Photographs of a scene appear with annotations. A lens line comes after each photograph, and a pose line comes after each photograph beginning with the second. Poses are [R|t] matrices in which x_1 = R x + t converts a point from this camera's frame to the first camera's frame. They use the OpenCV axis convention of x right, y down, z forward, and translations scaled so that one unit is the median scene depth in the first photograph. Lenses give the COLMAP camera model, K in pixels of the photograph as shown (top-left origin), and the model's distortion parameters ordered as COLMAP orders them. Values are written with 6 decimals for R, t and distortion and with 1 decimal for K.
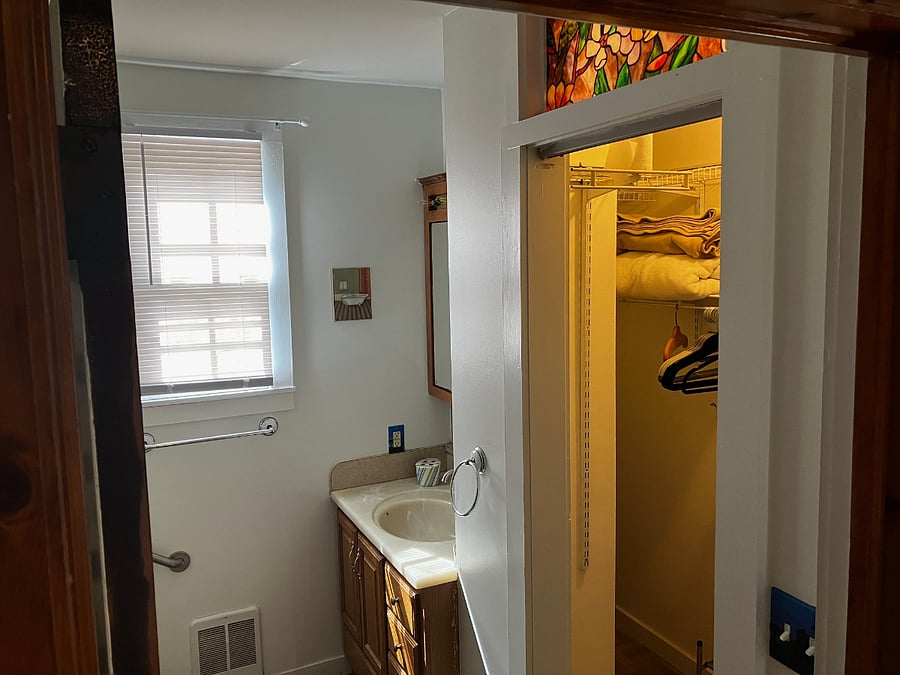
lens RADIAL K [[738.9, 0, 451.3], [0, 738.9, 336.0], [0, 0, 1]] dist [-0.002042, 0.000040]
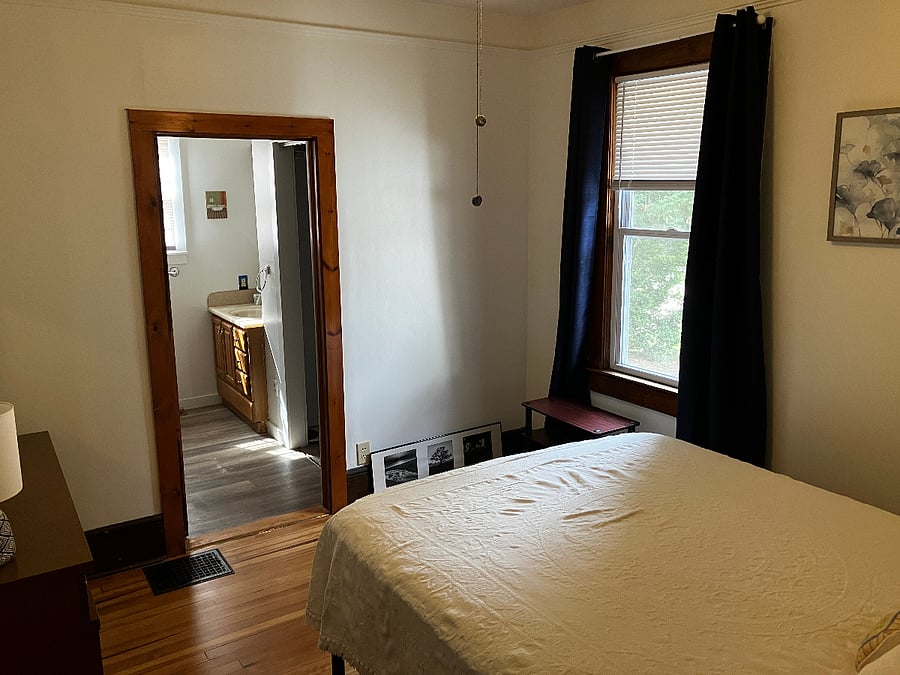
lens RADIAL K [[738.9, 0, 449.0], [0, 738.9, 336.6], [0, 0, 1]] dist [-0.002042, 0.000040]
pose [[0.990963, -0.015877, 0.133194, 0.206452], [0.004621, 0.996422, 0.084390, 0.126961], [-0.134057, -0.083012, 0.987491, -1.017699]]
